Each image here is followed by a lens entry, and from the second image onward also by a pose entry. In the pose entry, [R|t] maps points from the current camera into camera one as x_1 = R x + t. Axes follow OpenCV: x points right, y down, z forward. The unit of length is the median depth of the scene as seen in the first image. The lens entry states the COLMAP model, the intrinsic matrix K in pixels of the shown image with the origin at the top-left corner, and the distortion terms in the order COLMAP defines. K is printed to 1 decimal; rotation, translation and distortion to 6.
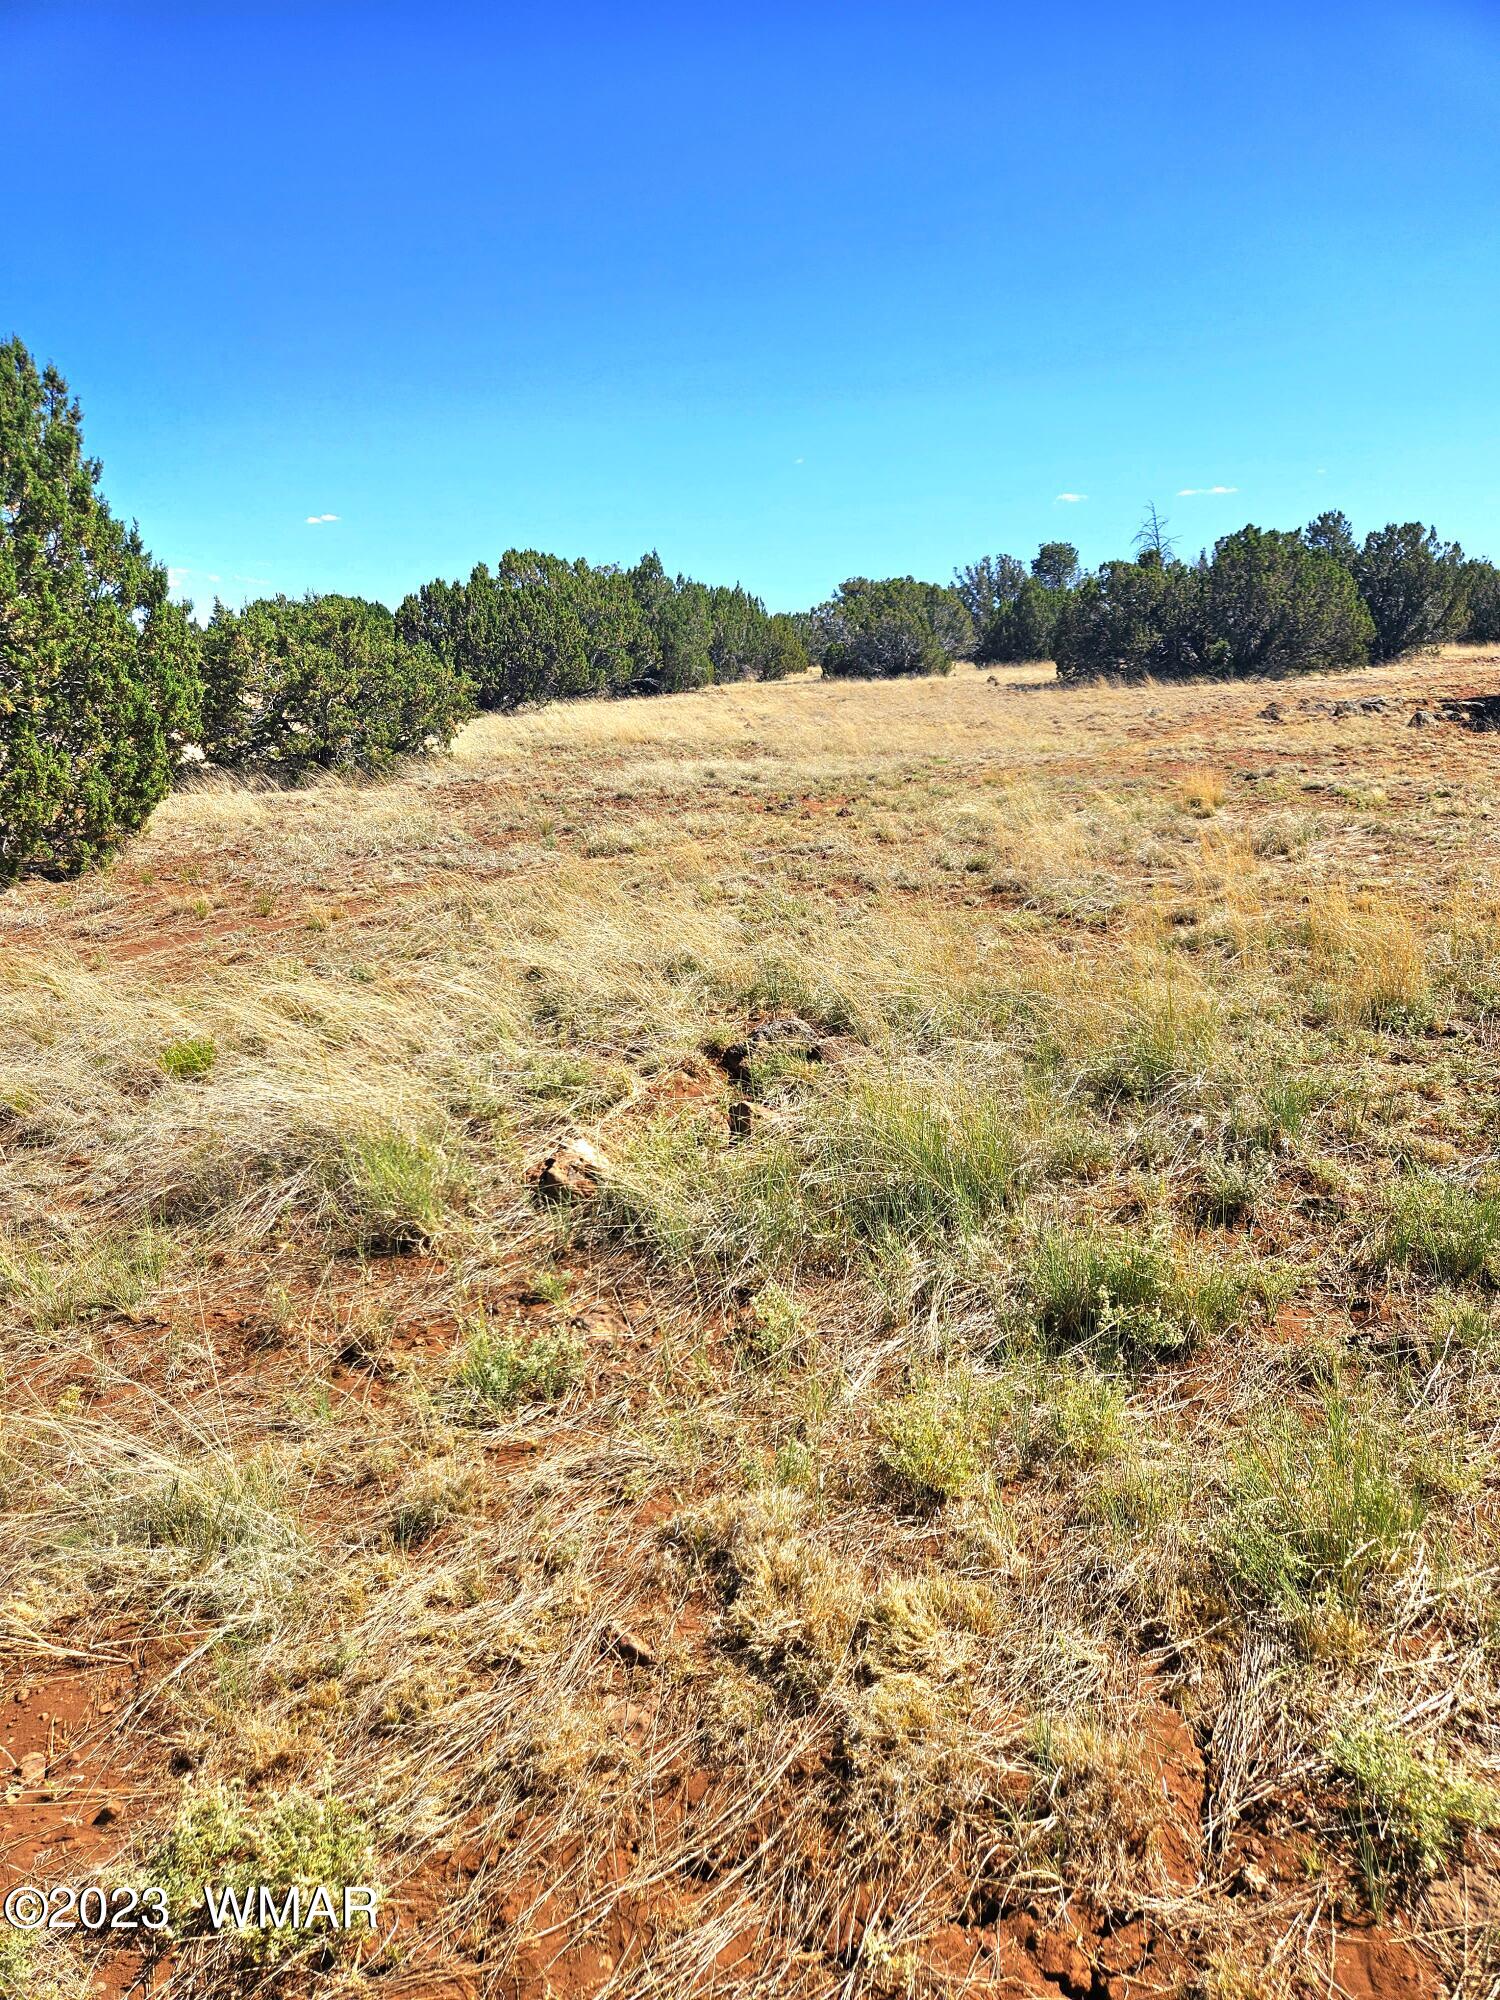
lens RADIAL K [[1328.8, 0, 739.6], [0, 1328.8, 1007.5], [0, 0, 1]] dist [0.077343, -0.065953]
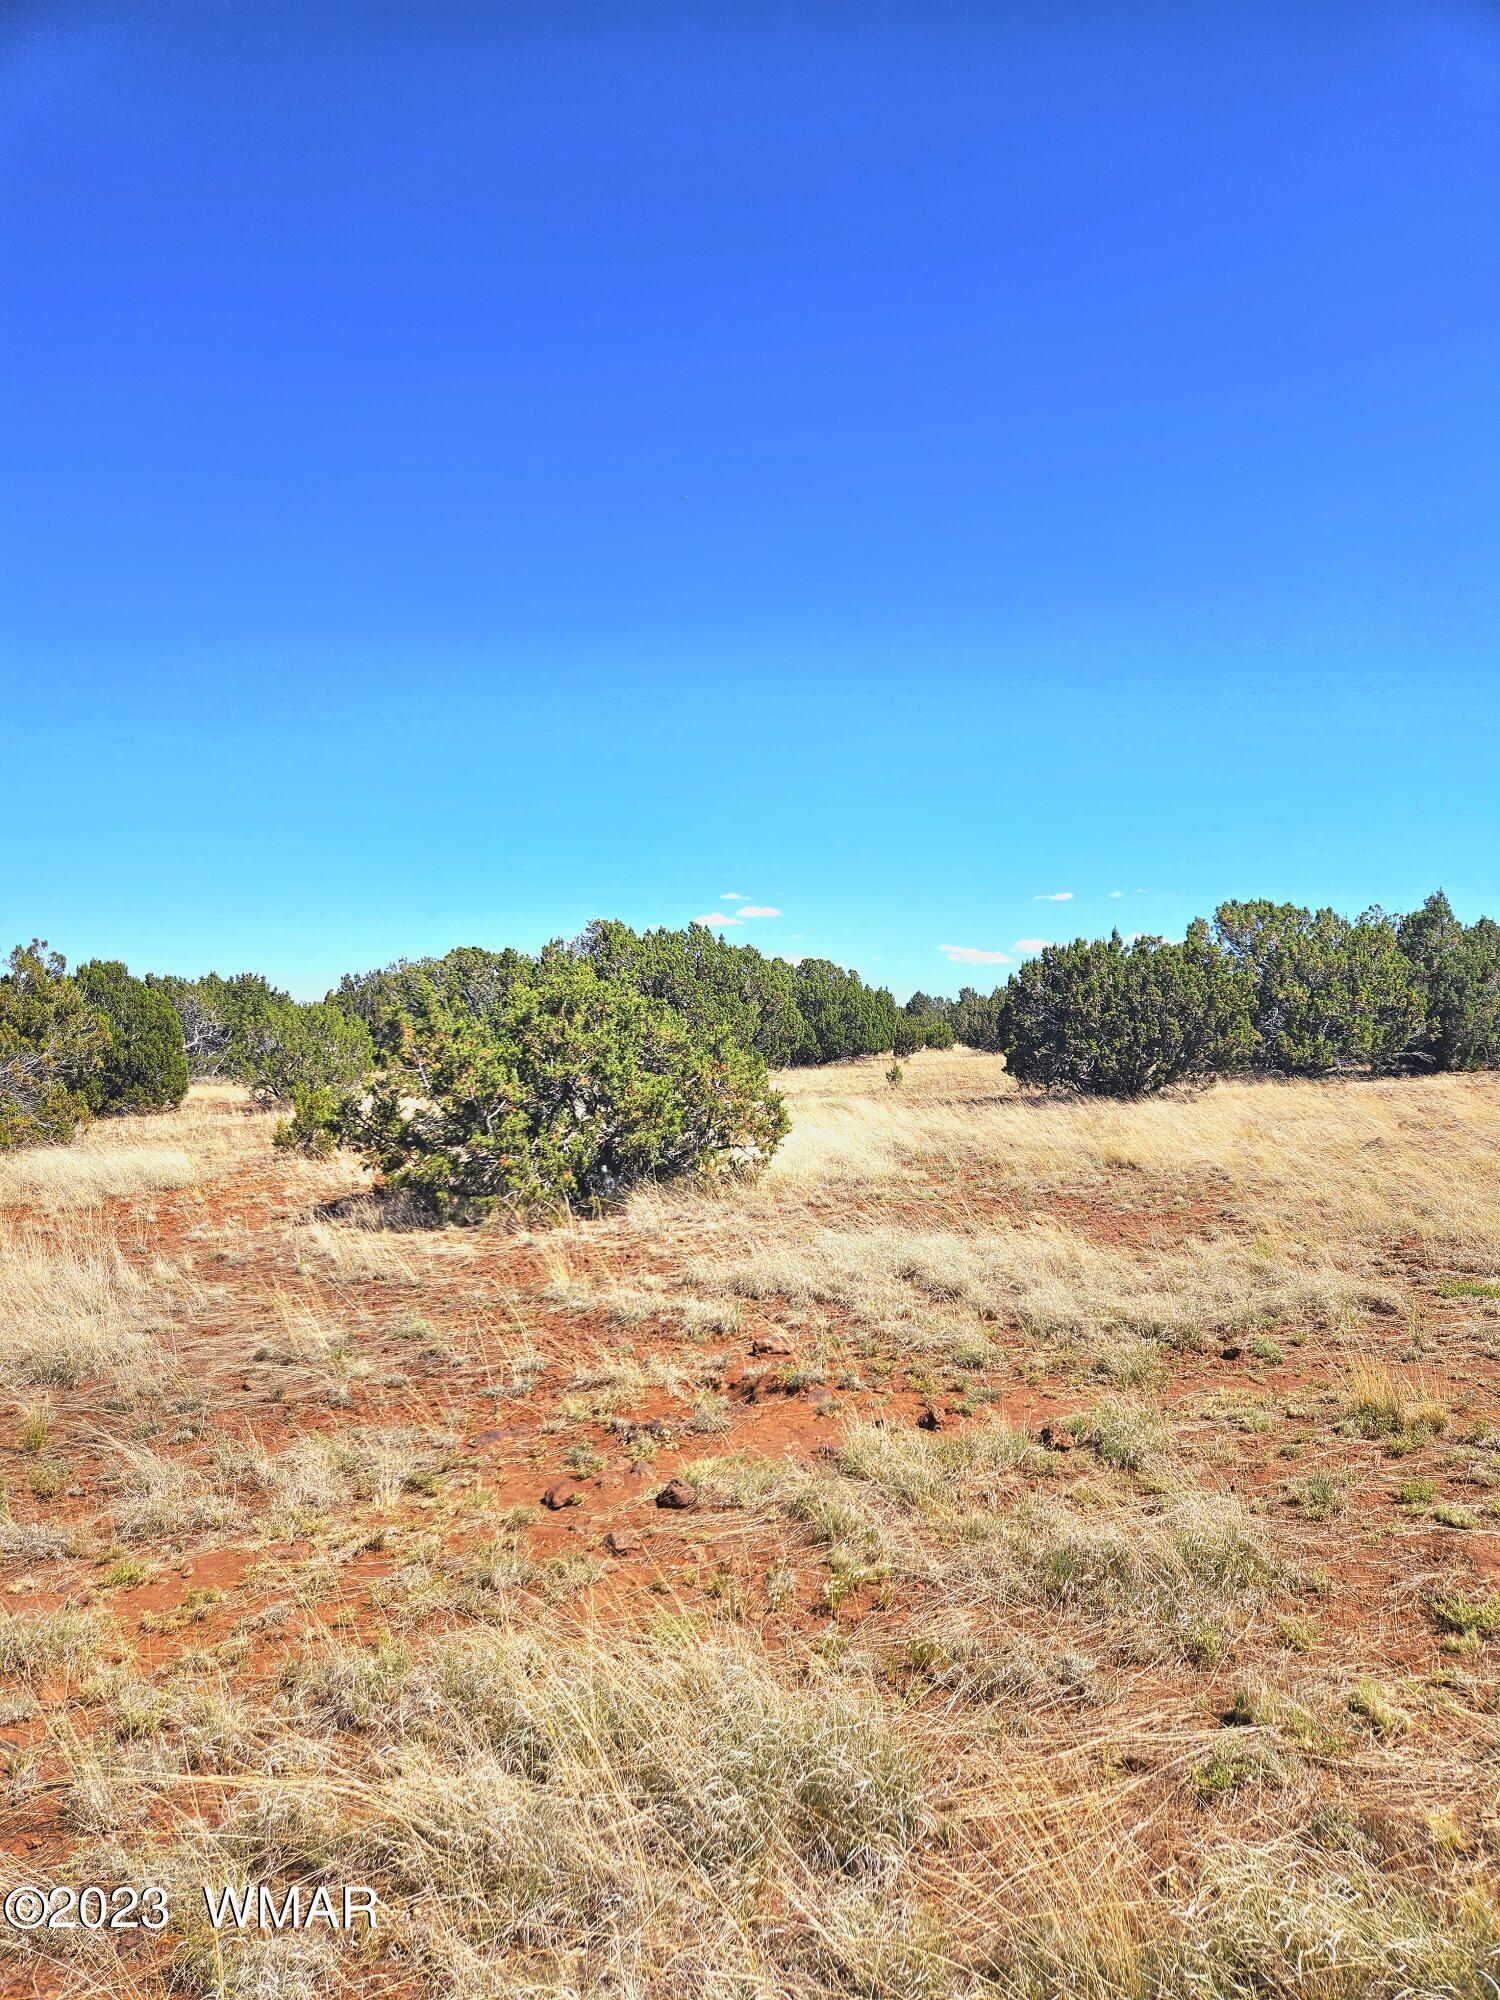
lens RADIAL K [[1328.8, 0, 766.0], [0, 1328.8, 1010.5], [0, 0, 1]] dist [0.077343, -0.065953]
pose [[0.797047, -0.003910, -0.603905, 0.103351], [-0.150634, 0.967086, -0.205070, -0.064131], [0.584830, 0.254419, 0.770224, 0.216141]]
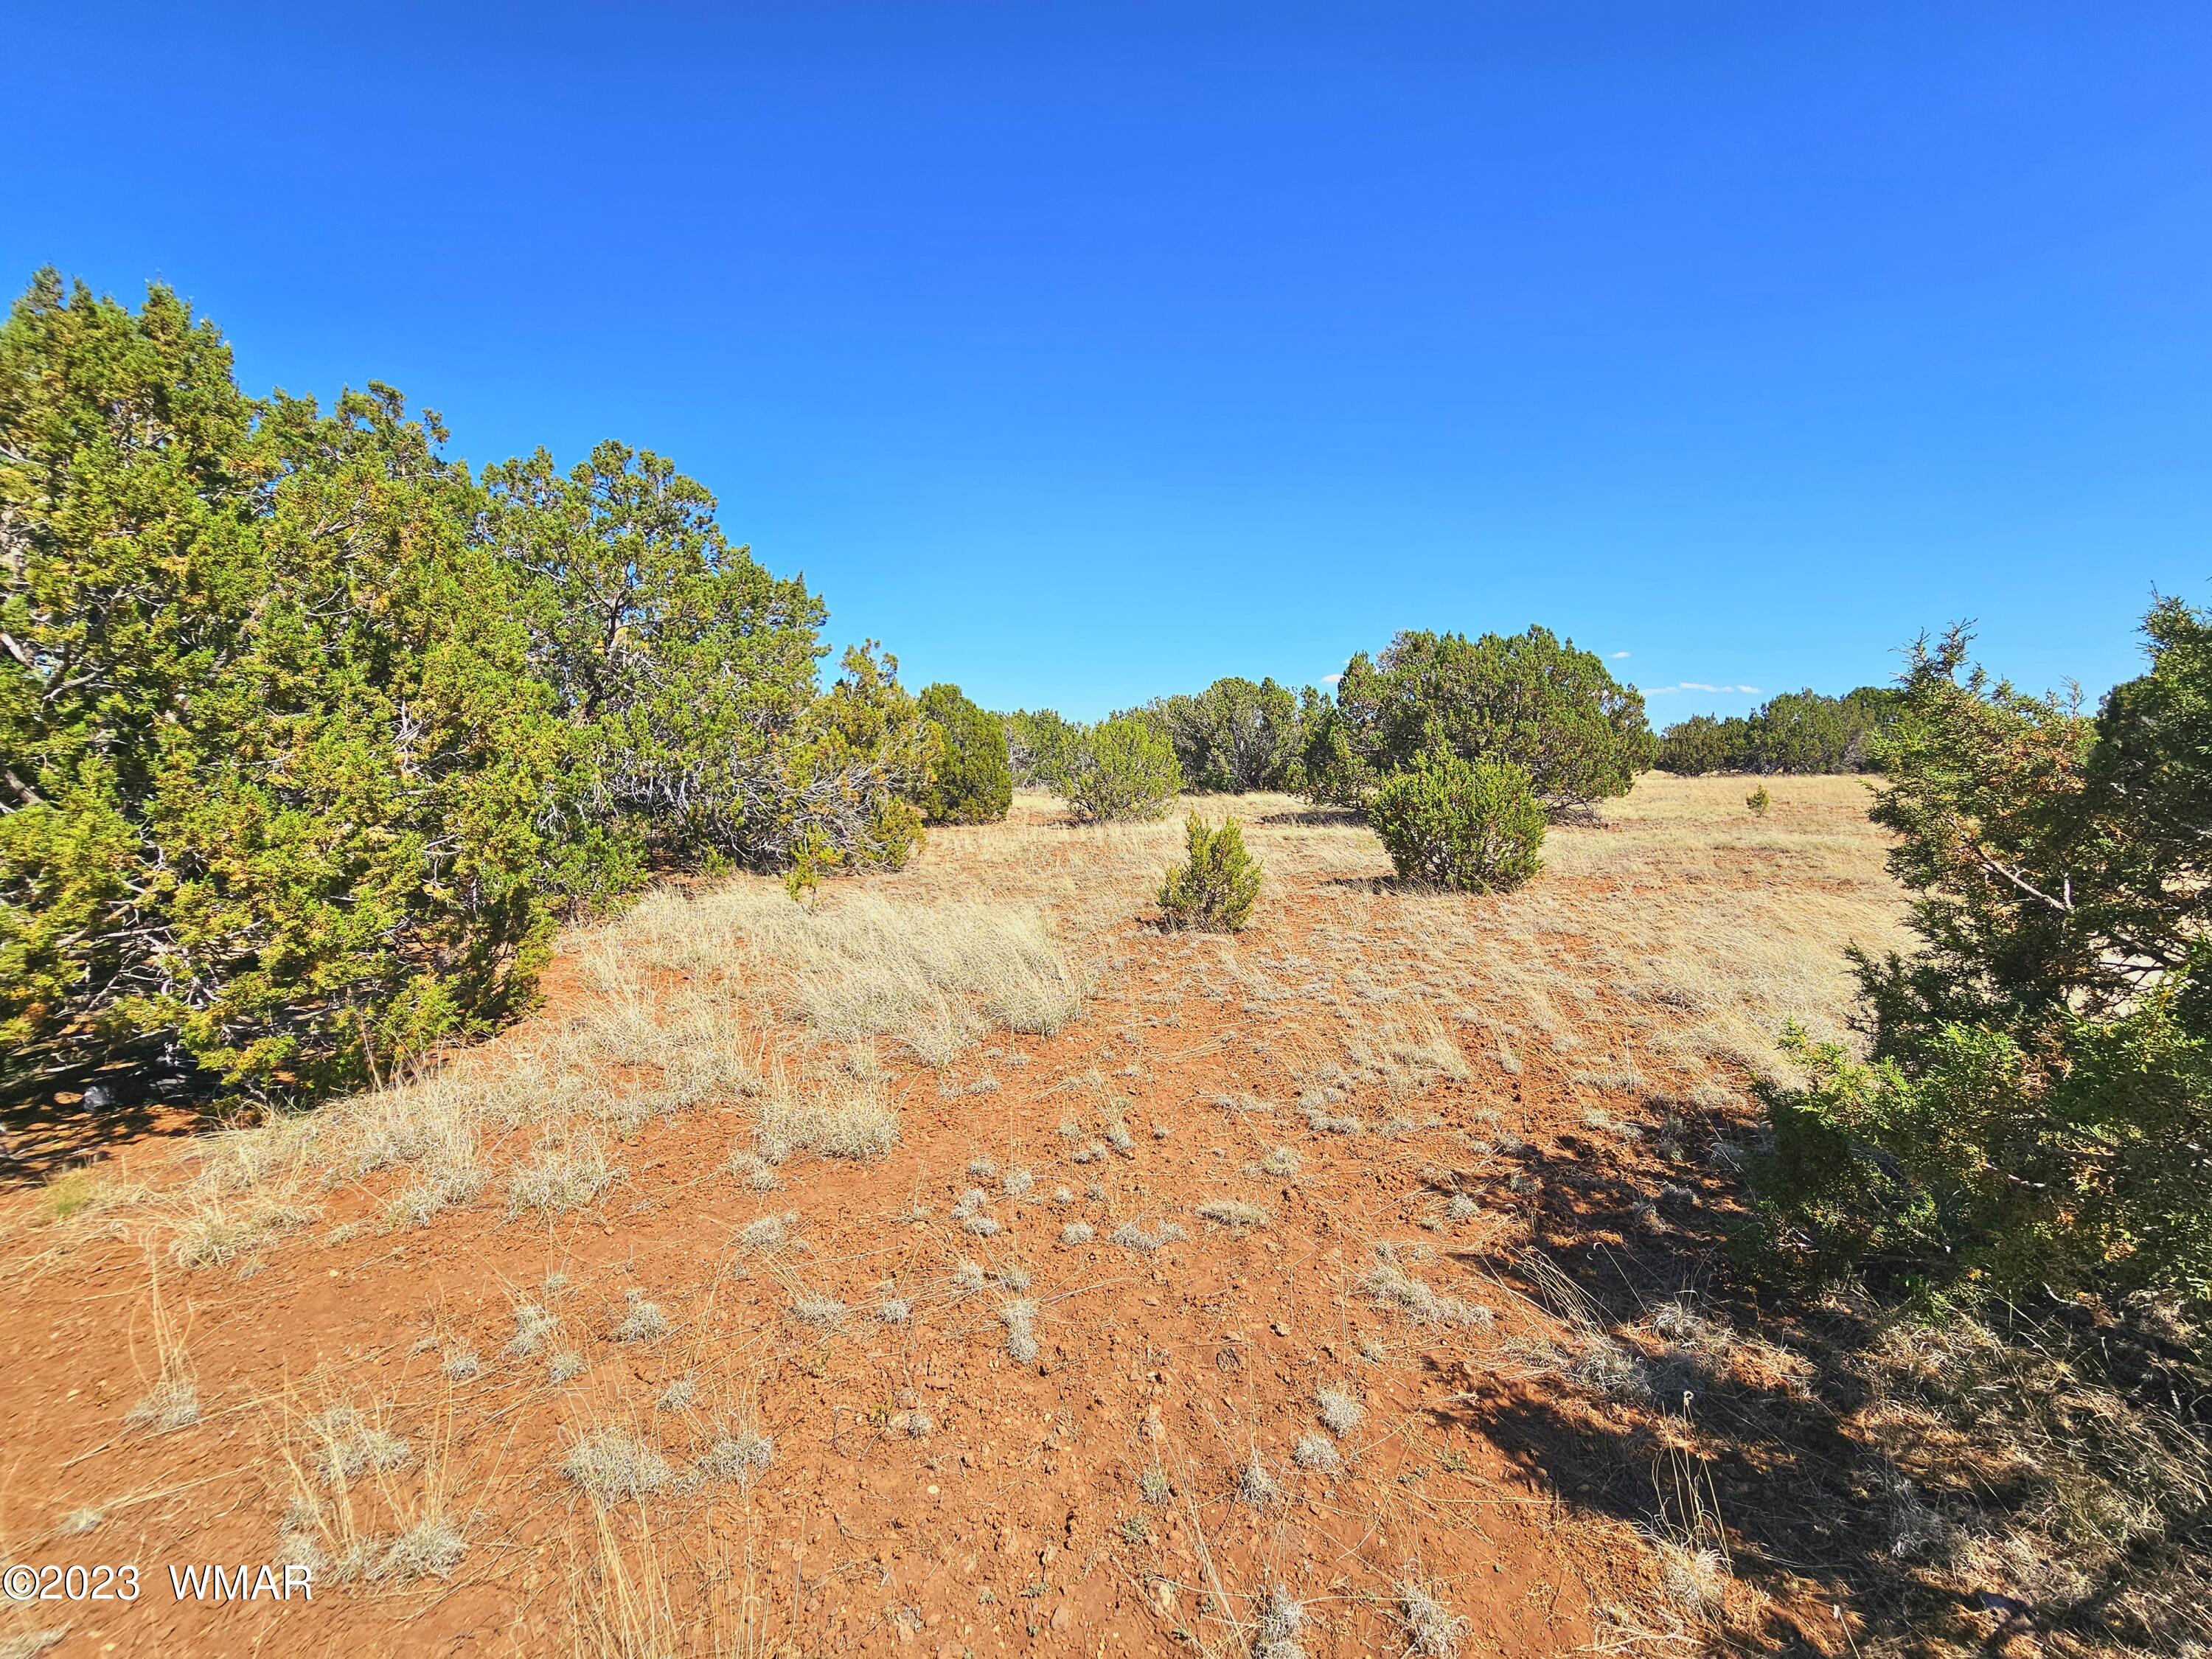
lens RADIAL K [[907.8, 0, 1082.2], [0, 907.8, 811.6], [0, 0, 1]] dist [-0.004490, -0.002466]
pose [[0.571439, 0.056497, -0.818698, -0.161495], [-0.205992, 0.975562, -0.076458, -0.090629], [0.794371, 0.212336, 0.569112, 0.353876]]
